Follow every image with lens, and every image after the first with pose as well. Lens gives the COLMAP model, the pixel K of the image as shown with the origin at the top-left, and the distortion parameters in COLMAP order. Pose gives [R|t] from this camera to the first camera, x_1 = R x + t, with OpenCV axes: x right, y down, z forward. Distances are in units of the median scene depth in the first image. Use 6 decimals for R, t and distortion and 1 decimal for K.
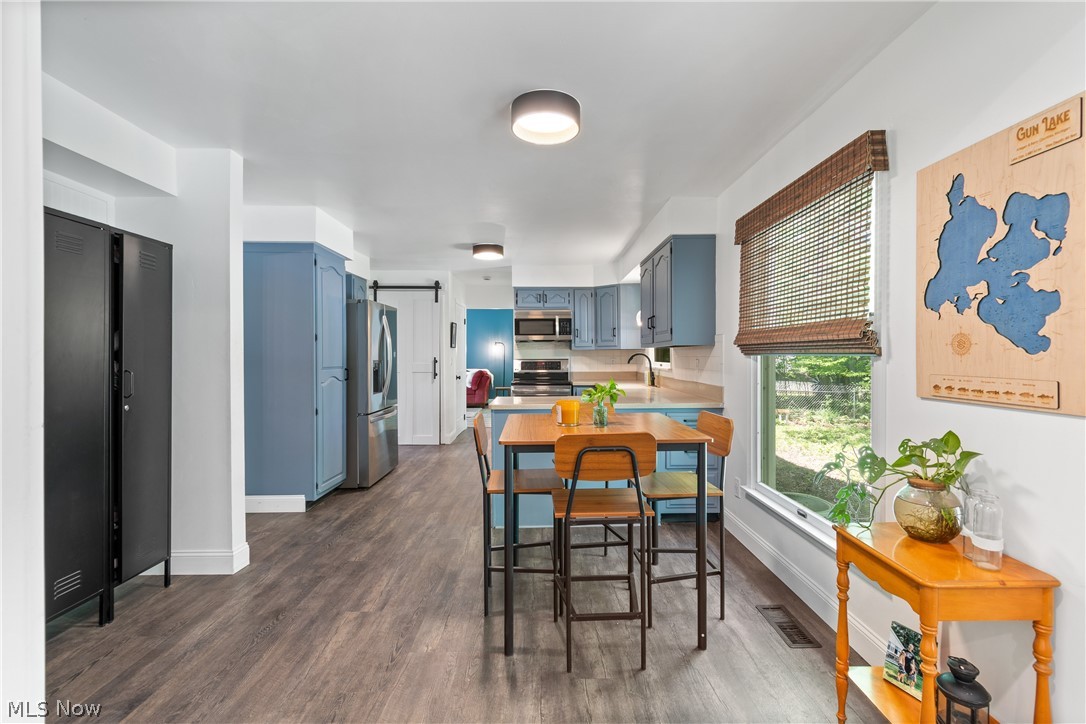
lens RADIAL K [[474.8, 0, 545.3], [0, 474.8, 355.2], [0, 0, 1]] dist [0.005189, -0.000481]
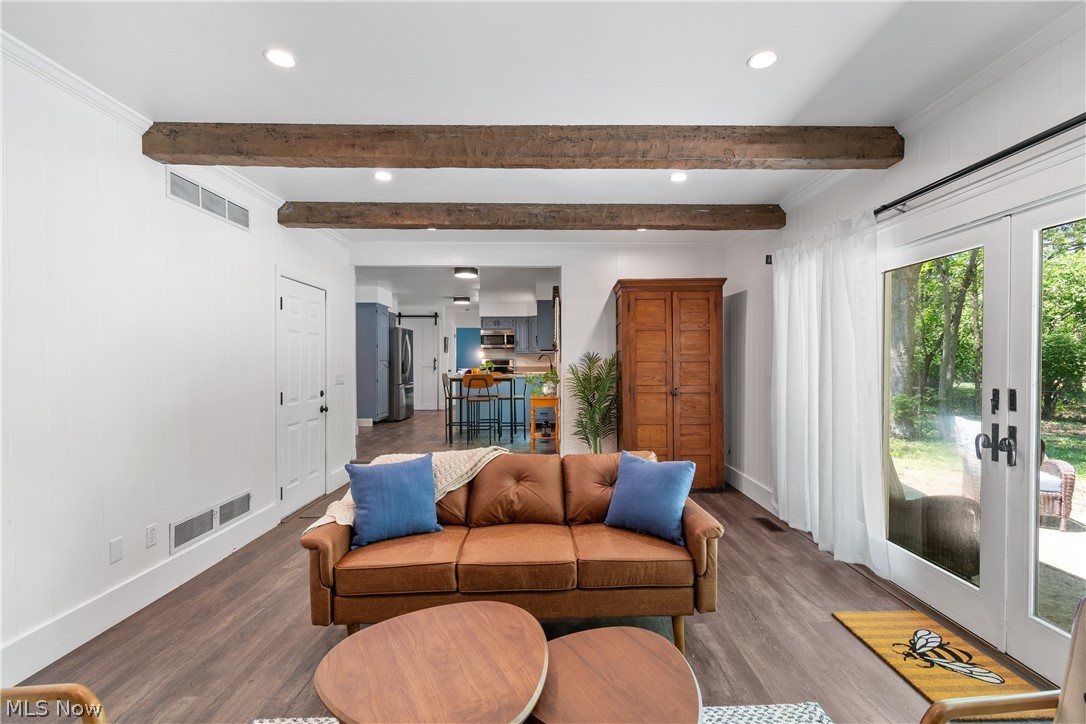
lens RADIAL K [[474.8, 0, 549.3], [0, 474.8, 362.2], [0, 0, 1]] dist [0.005189, -0.000481]
pose [[0.999950, -0.001673, -0.009845, 0.198532], [0.001640, 0.999993, -0.003327, 0.026998], [0.009850, 0.003311, 0.999946, -0.712696]]
